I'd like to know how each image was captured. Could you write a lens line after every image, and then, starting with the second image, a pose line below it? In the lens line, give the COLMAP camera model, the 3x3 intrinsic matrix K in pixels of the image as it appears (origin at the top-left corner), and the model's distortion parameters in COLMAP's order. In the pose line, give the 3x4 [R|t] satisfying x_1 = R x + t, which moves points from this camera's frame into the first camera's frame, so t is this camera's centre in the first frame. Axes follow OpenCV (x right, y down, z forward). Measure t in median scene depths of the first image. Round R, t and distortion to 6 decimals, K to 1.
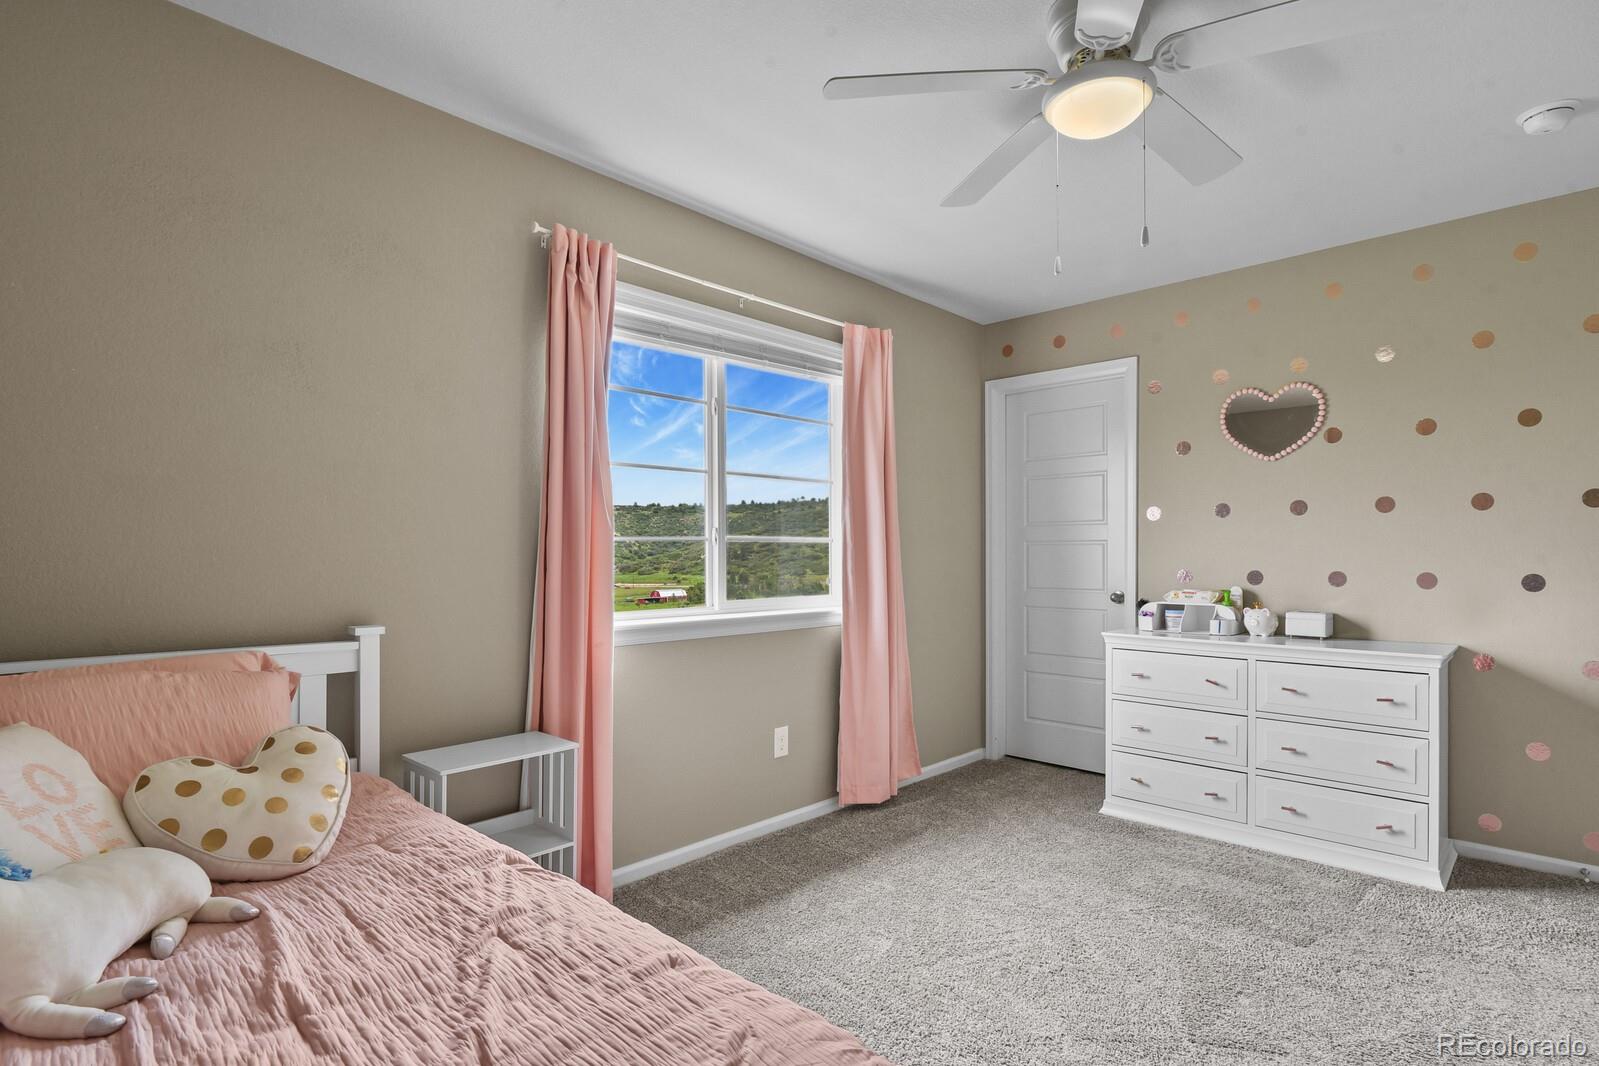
lens RADIAL K [[797.6, 0, 810.6], [0, 797.6, 527.9], [0, 0, 1]] dist [-0.002077, -0.000581]
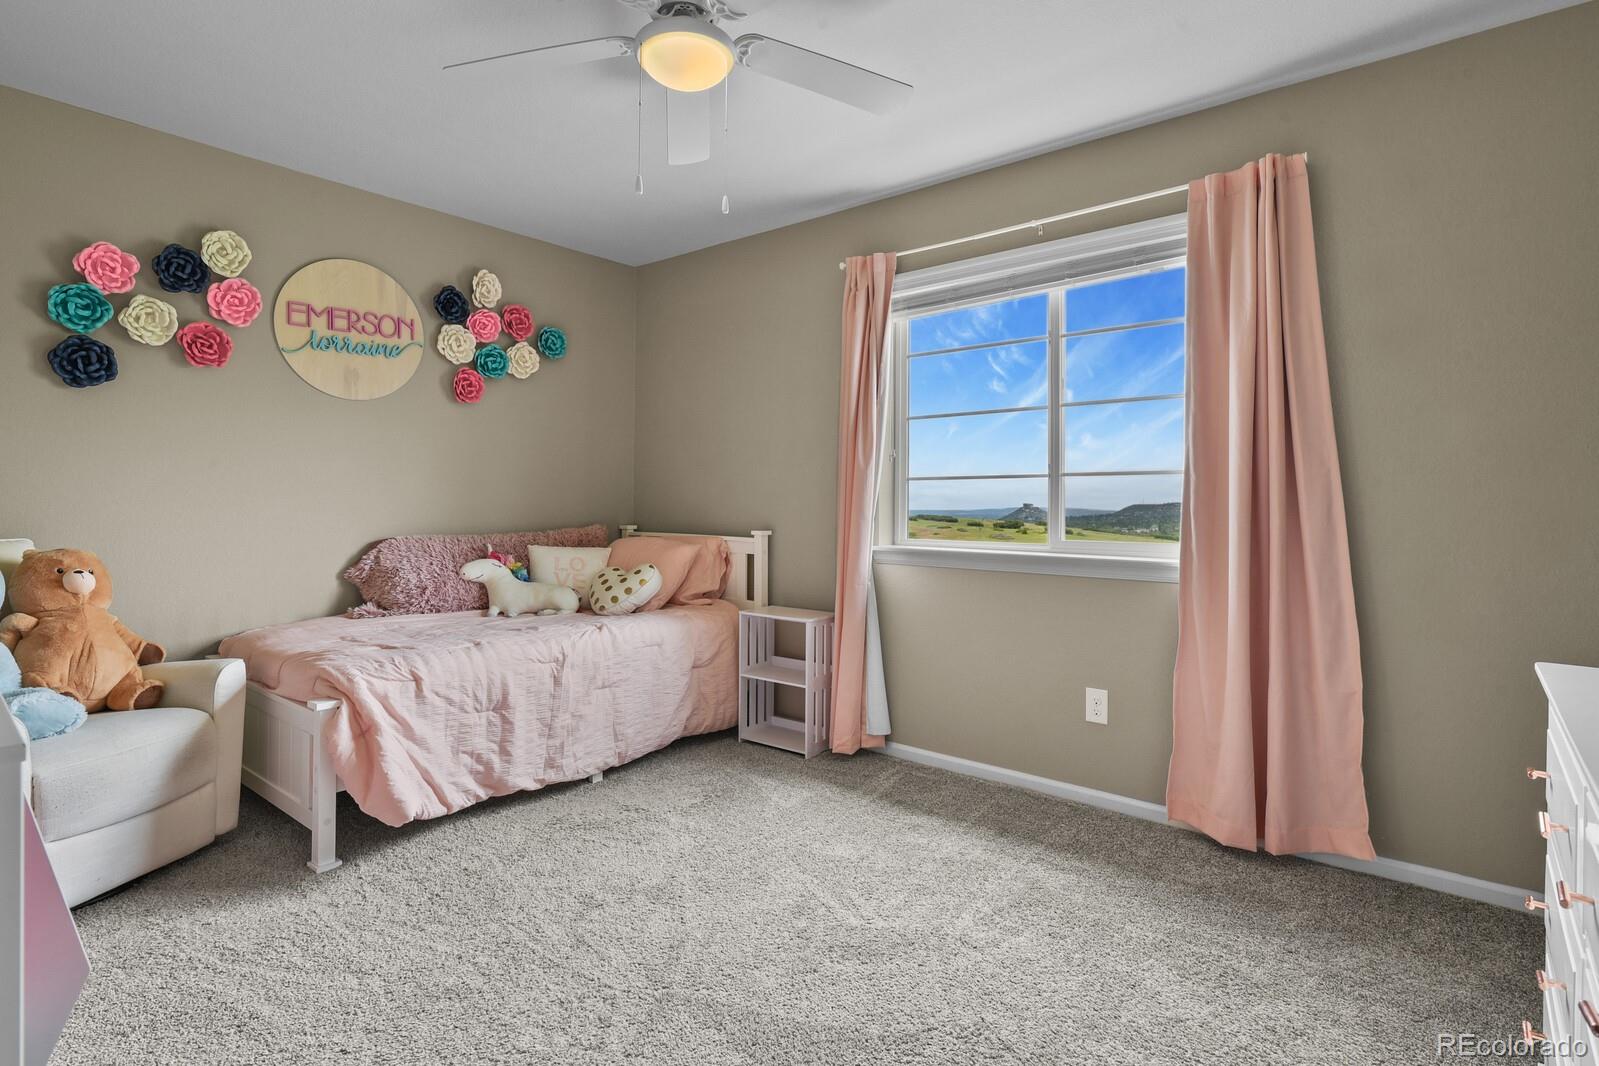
lens RADIAL K [[788.3, 0, 804.7], [0, 788.3, 478.6], [0, 0, 1]] dist [-0.000879, -0.000158]
pose [[0.068036, -0.043506, -0.996734, 0.831019], [0.014954, 0.998981, -0.042584, 0.054930], [0.997571, -0.012008, 0.068617, 0.648477]]
